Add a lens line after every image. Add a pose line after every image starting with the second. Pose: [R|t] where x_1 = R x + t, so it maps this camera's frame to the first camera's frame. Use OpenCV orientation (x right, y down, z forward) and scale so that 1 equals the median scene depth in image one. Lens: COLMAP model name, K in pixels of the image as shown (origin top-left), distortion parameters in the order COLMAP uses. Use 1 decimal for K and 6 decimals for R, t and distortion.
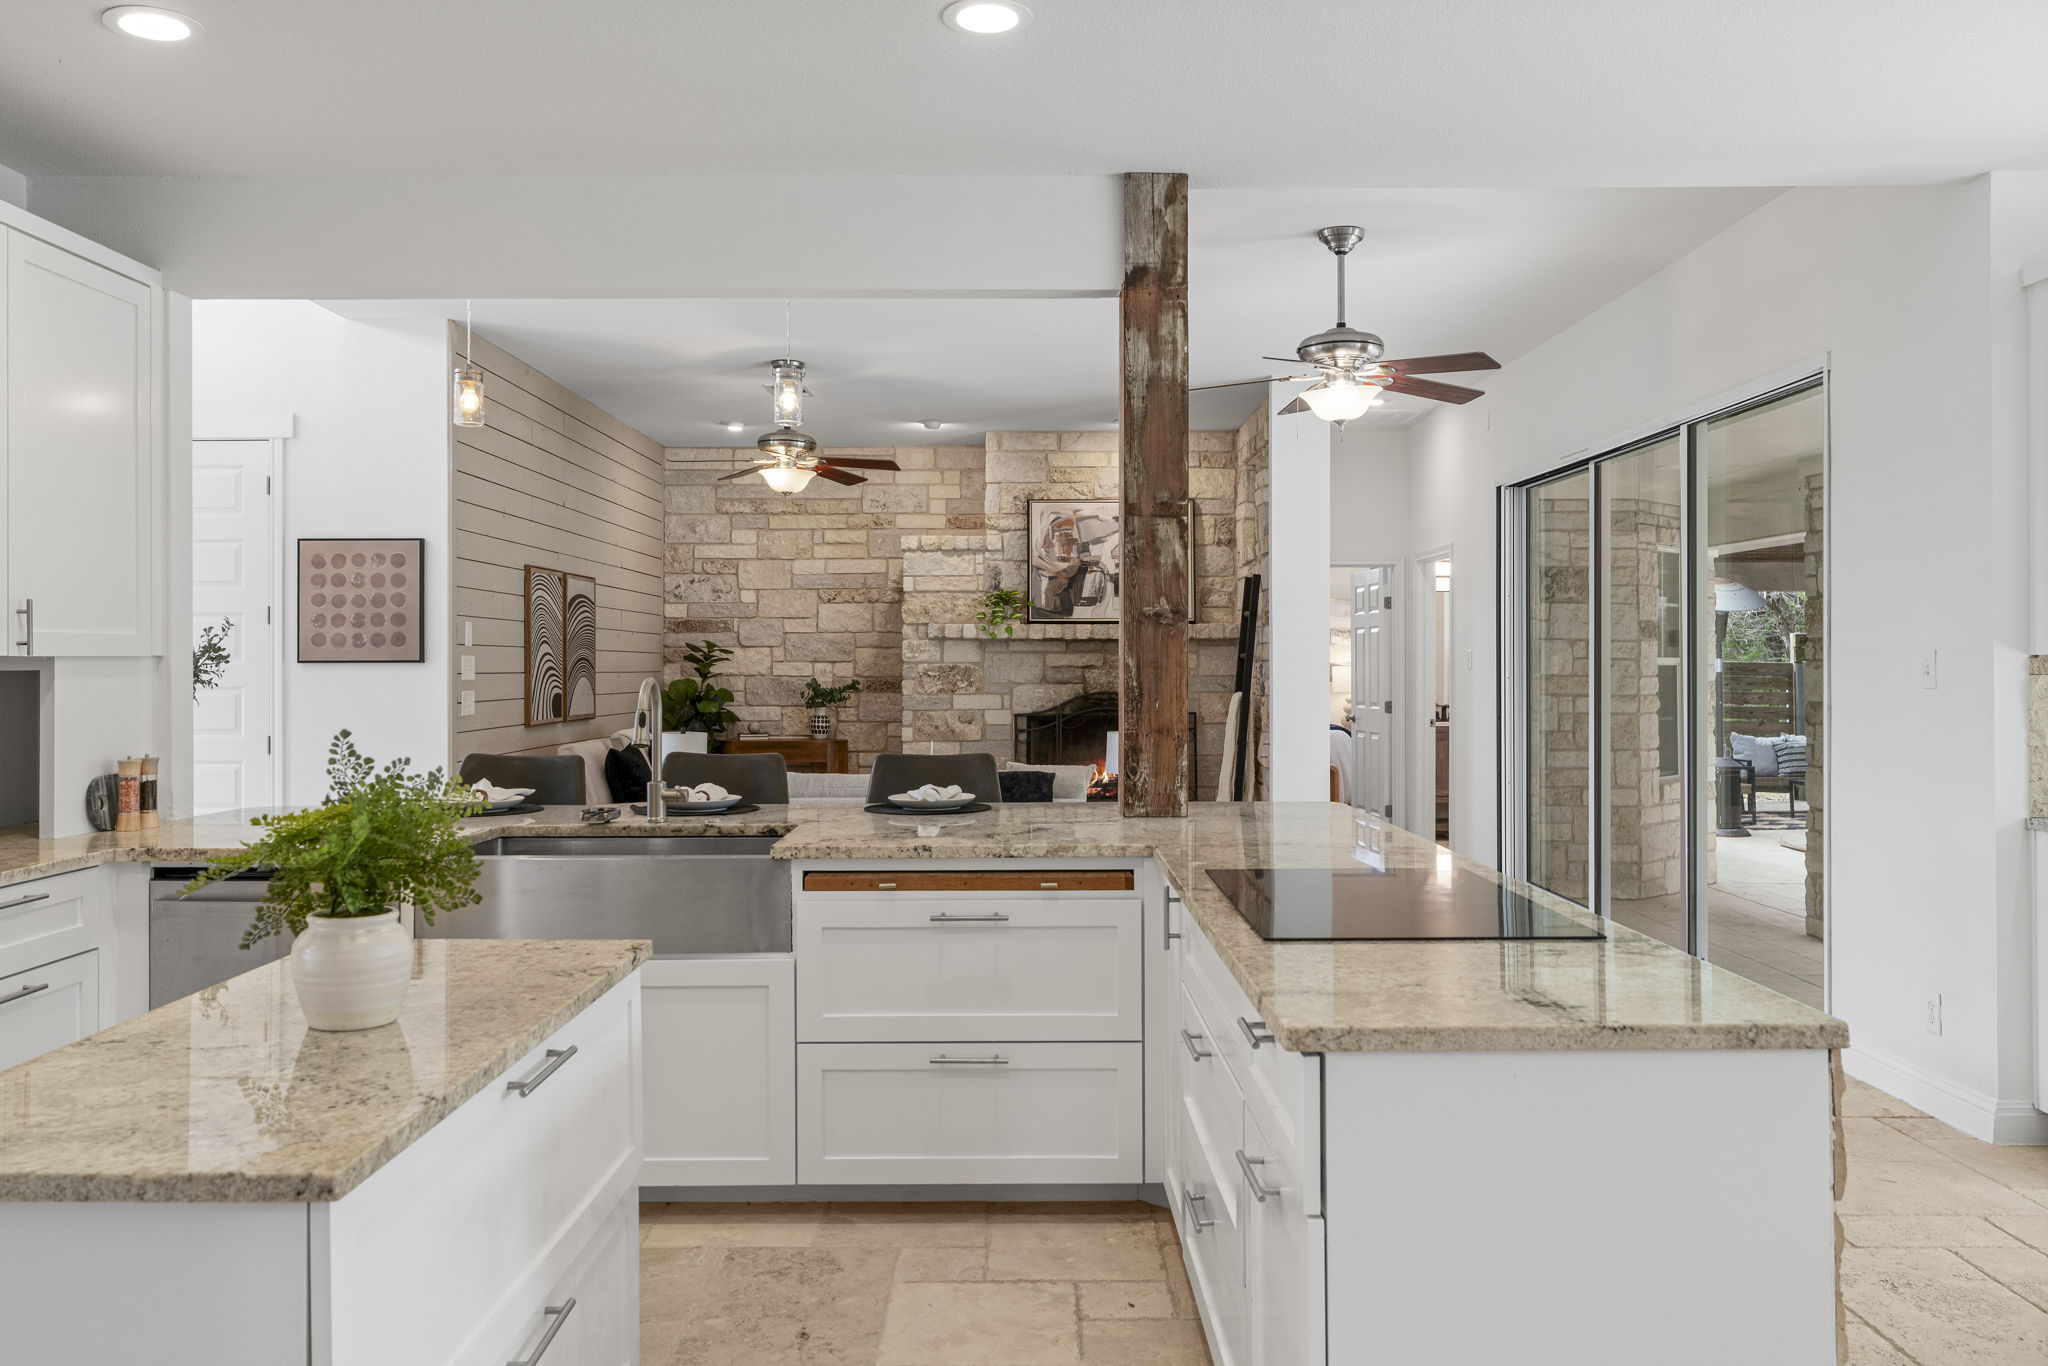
lens RADIAL K [[1526.5, 0, 1024.9], [0, 1526.5, 667.0], [0, 0, 1]] dist [-0.021909, 0.004422]
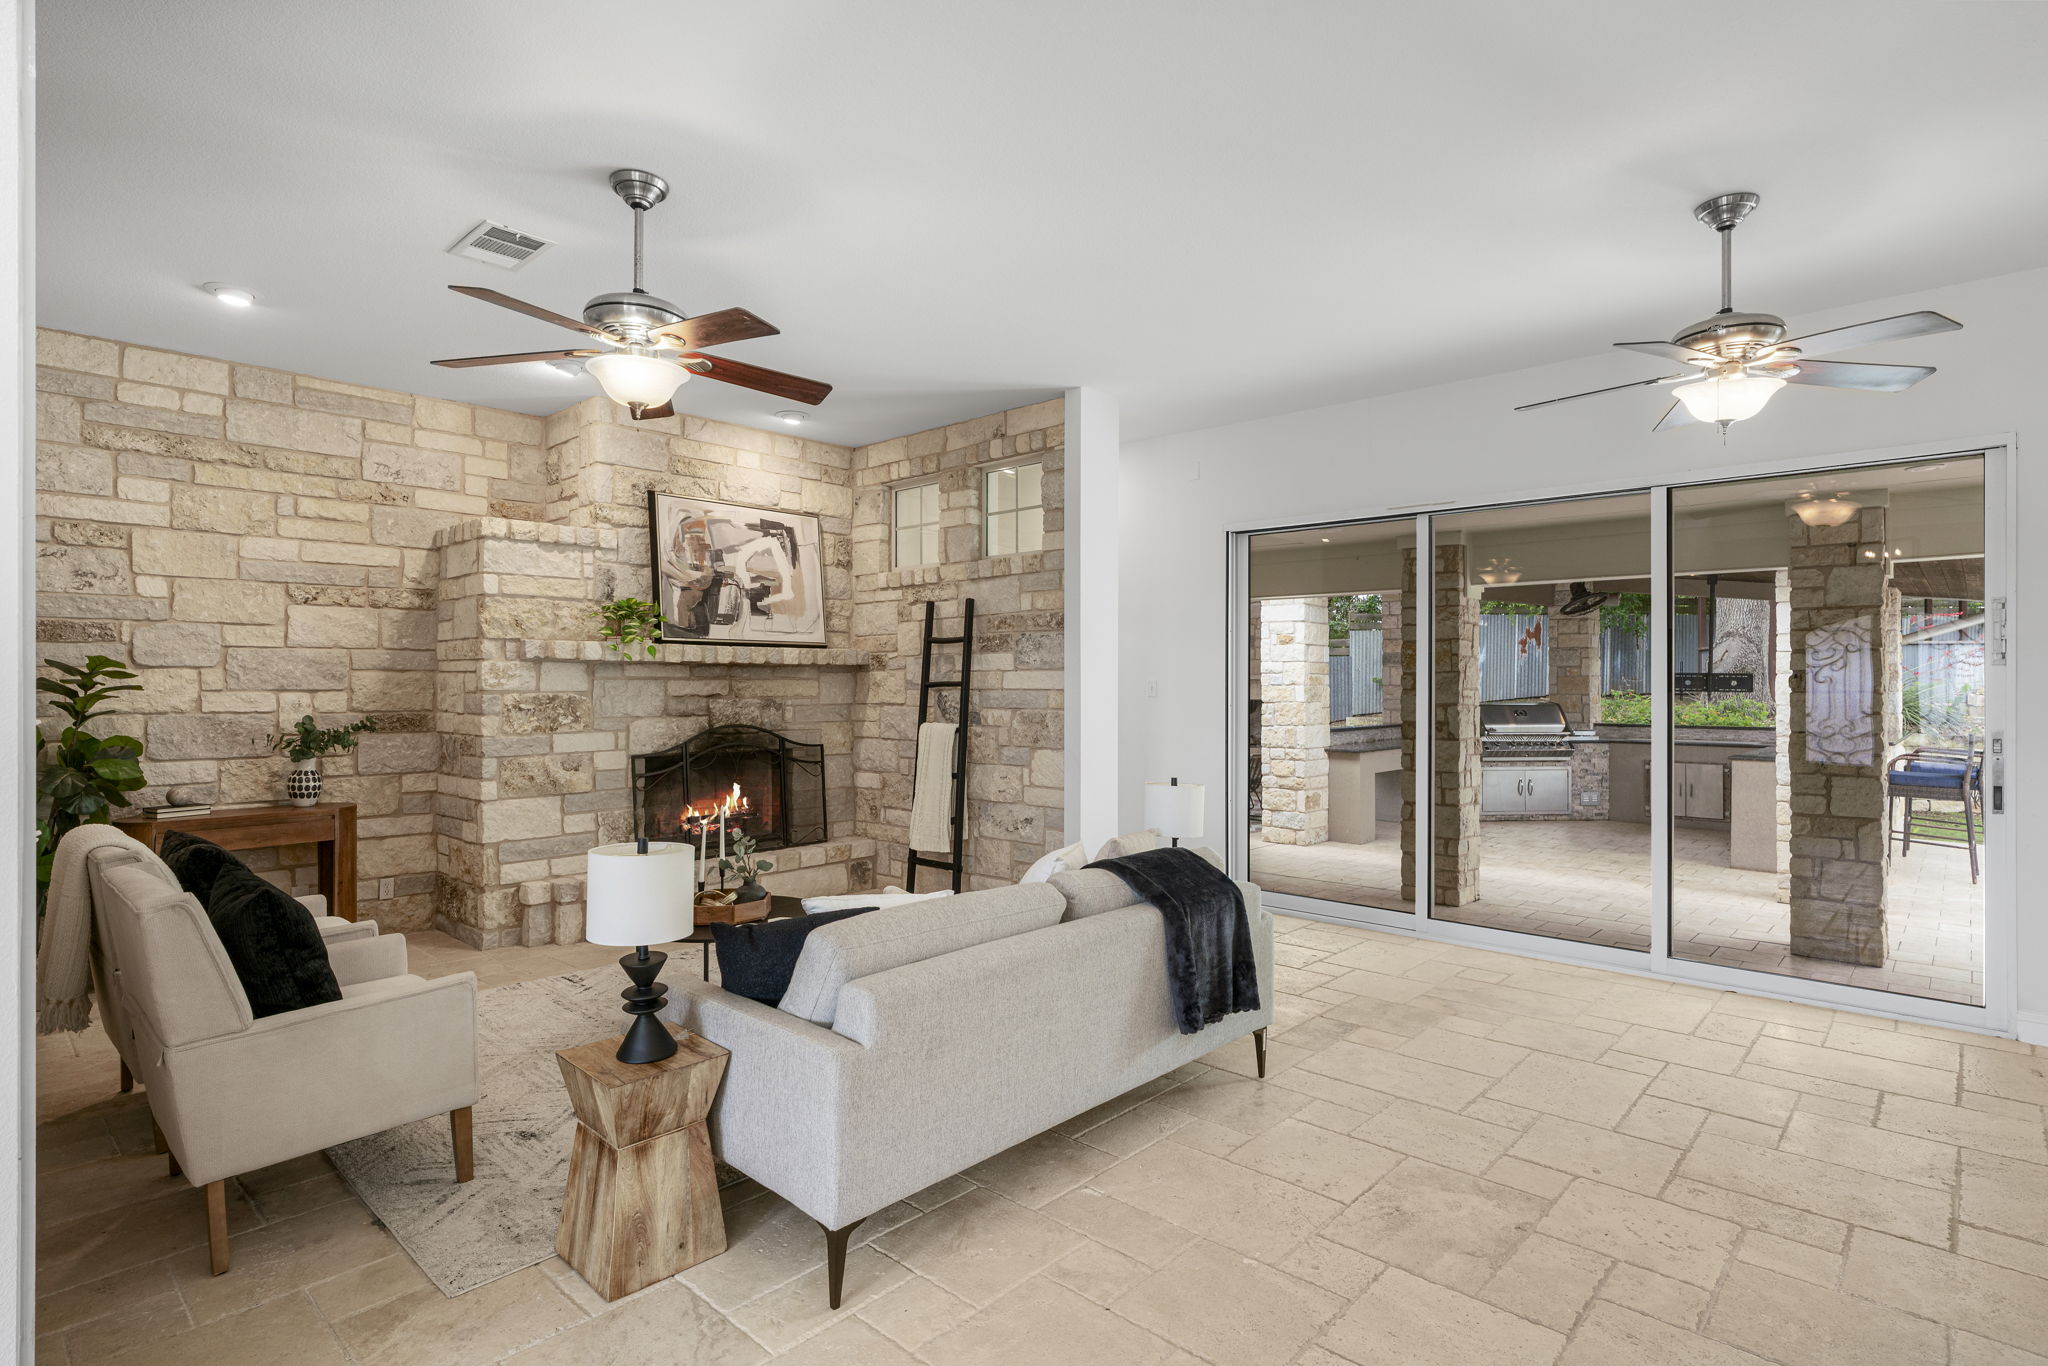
lens RADIAL K [[1034.9, 0, 1029.5], [0, 1034.9, 684.2], [0, 0, 1]] dist [-0.001909, 0.000739]
pose [[0.681591, 0.001276, 0.731733, -0.261893], [0.001825, 0.999992, -0.003445, -0.004357], [-0.731731, 0.003684, 0.681583, 0.476533]]
